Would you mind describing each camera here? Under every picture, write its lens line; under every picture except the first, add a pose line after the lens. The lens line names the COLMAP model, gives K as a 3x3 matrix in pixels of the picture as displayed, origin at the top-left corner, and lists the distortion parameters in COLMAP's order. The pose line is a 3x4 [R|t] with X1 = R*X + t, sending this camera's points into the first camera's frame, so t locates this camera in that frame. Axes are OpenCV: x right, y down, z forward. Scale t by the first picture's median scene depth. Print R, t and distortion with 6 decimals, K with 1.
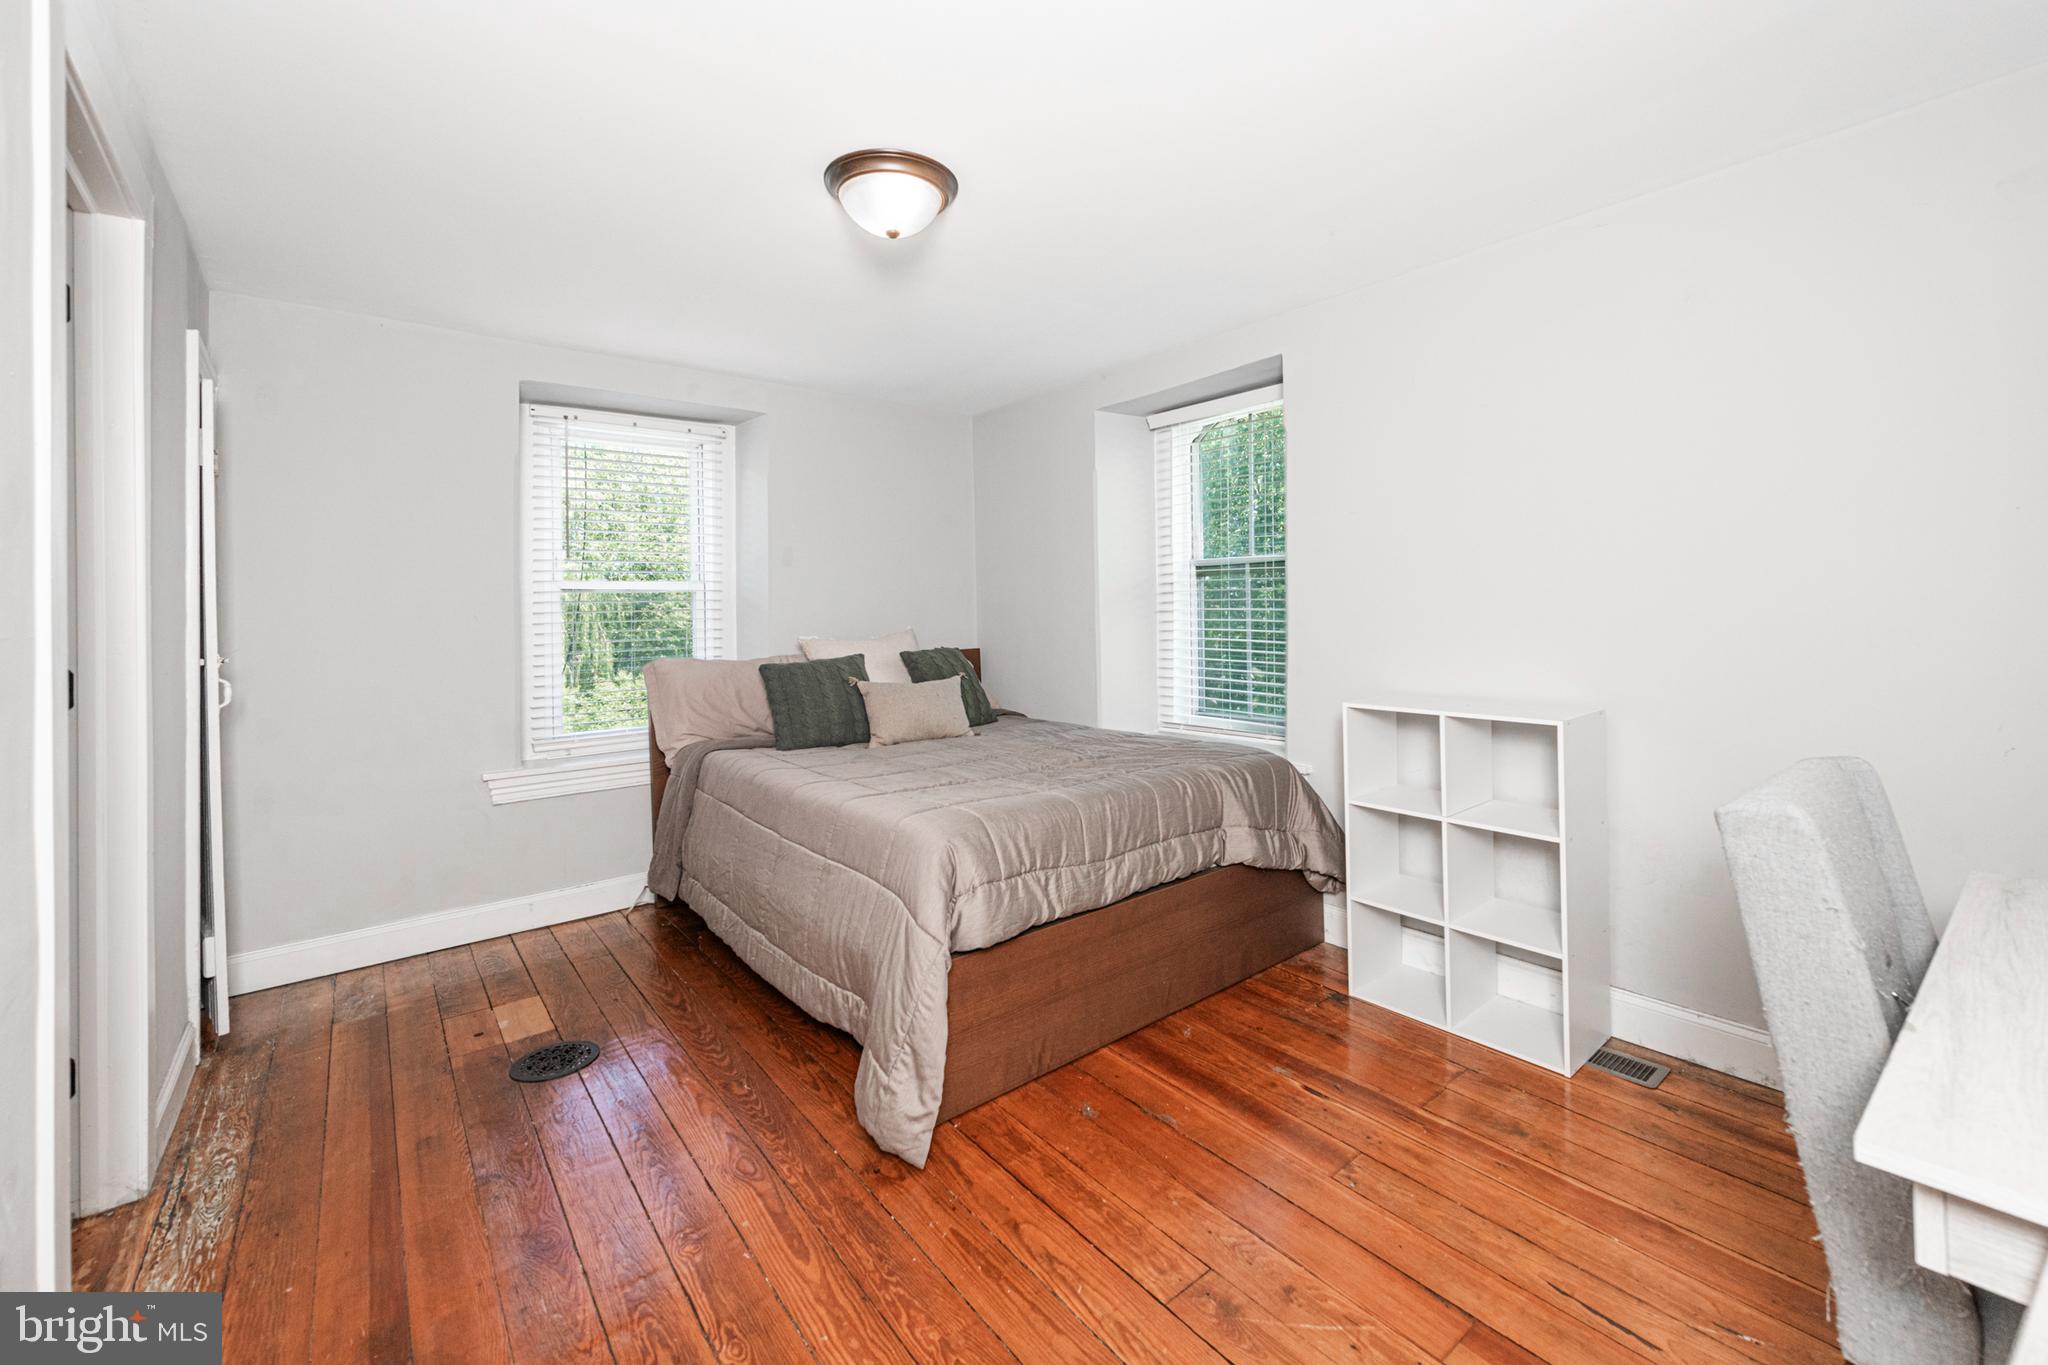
lens RADIAL K [[809.5, 0, 1081.7], [0, 809.5, 612.8], [0, 0, 1]] dist [0.000146, 0.000026]
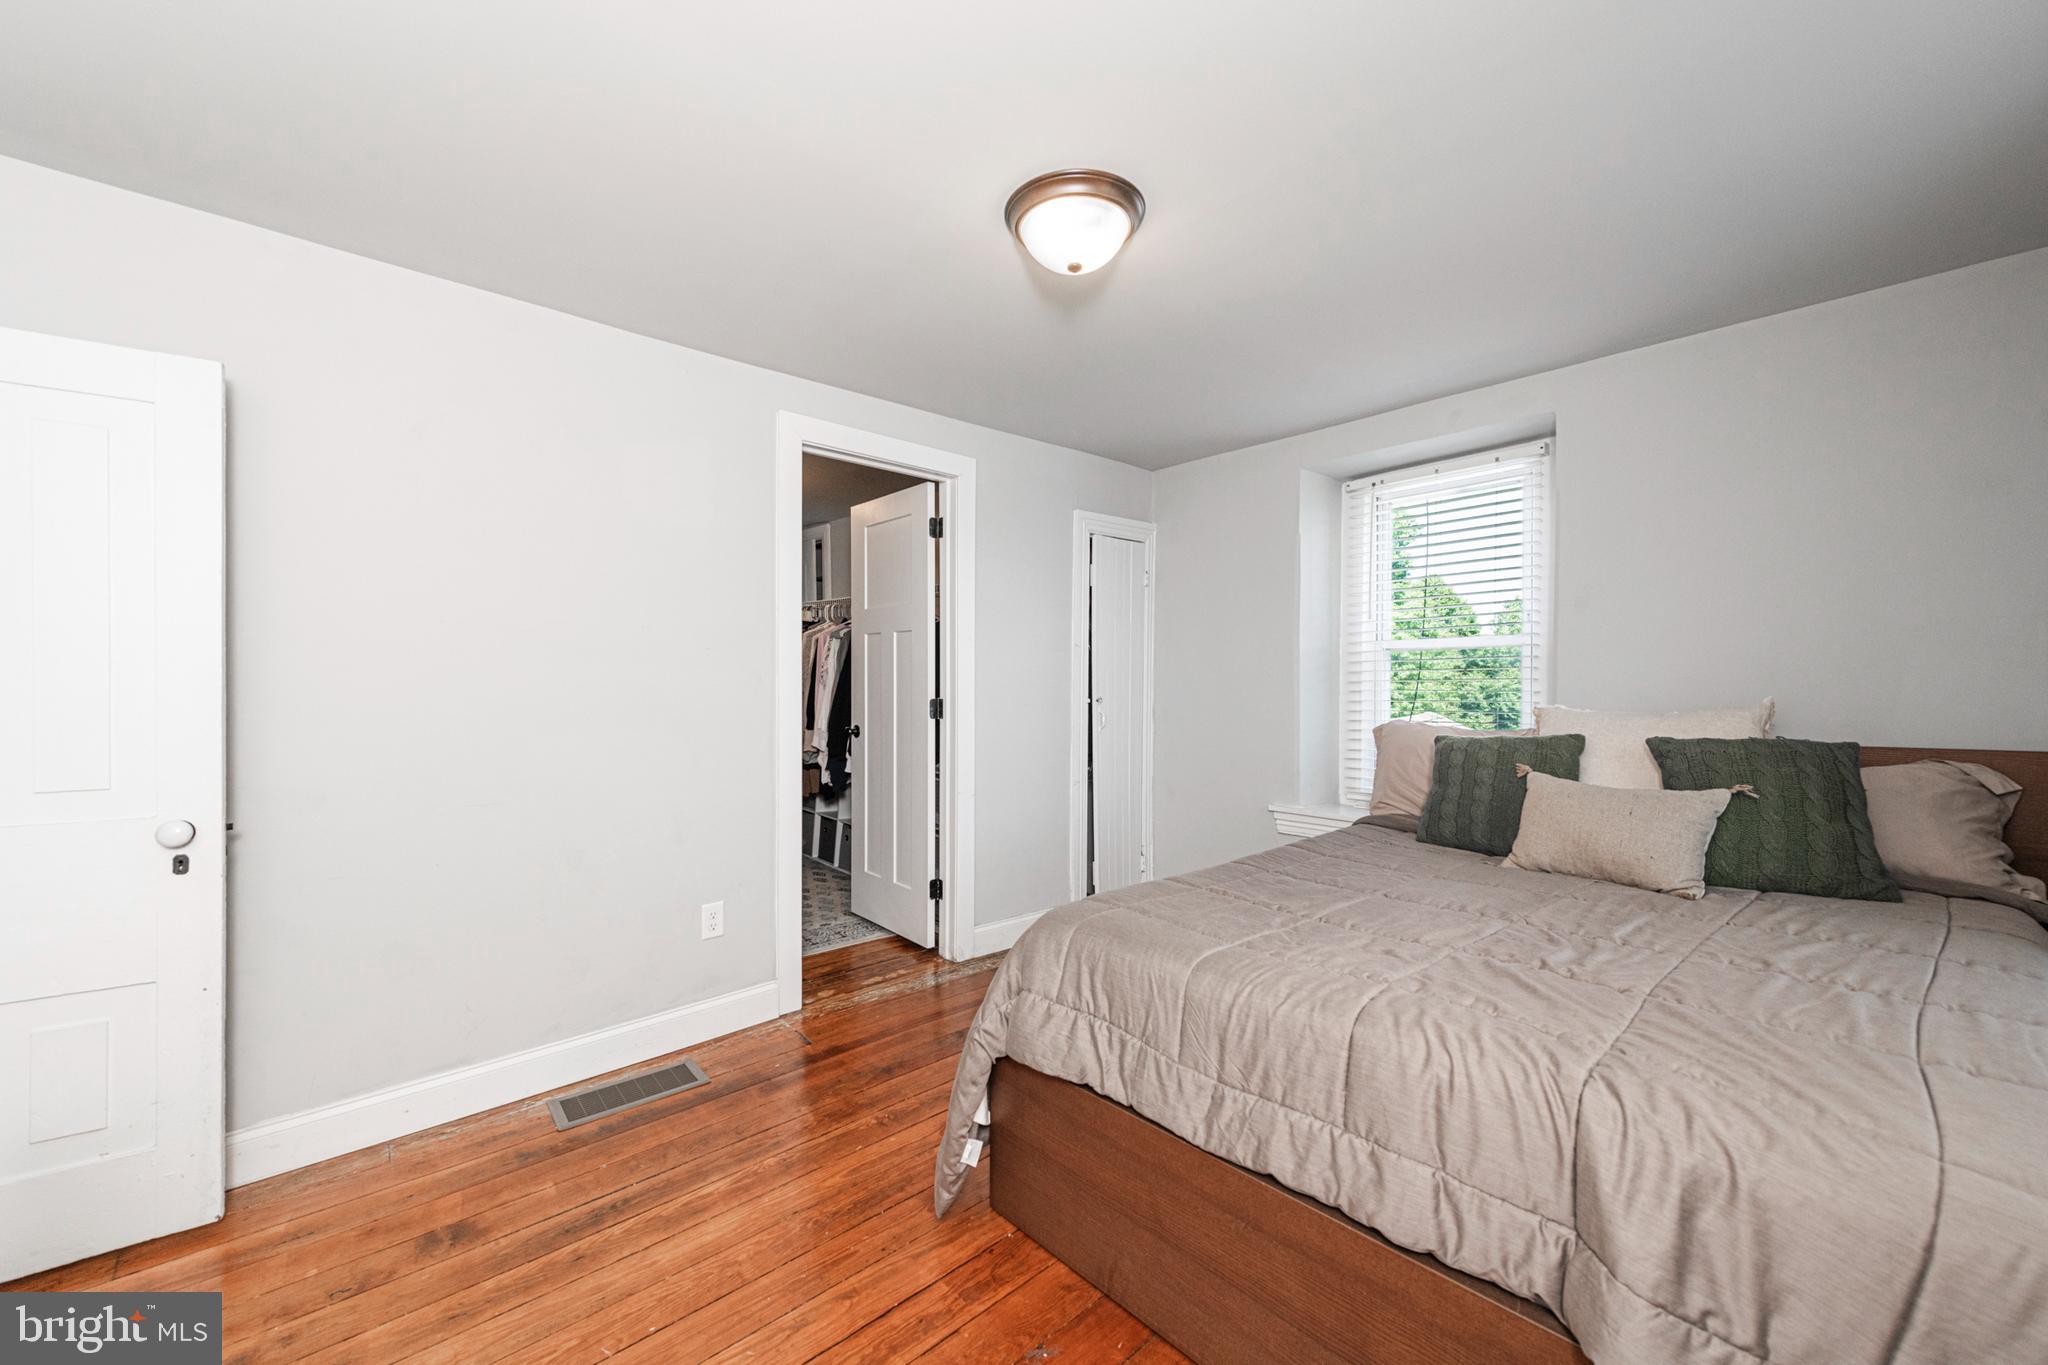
lens RADIAL K [[809.5, 0, 1028.9], [0, 809.5, 680.6], [0, 0, 1]] dist [0.000146, 0.000026]
pose [[0.028201, 0.015817, -0.999477, 0.407786], [0.003278, 0.999868, 0.015916, -0.007411], [0.999597, -0.003725, 0.028146, 0.536265]]
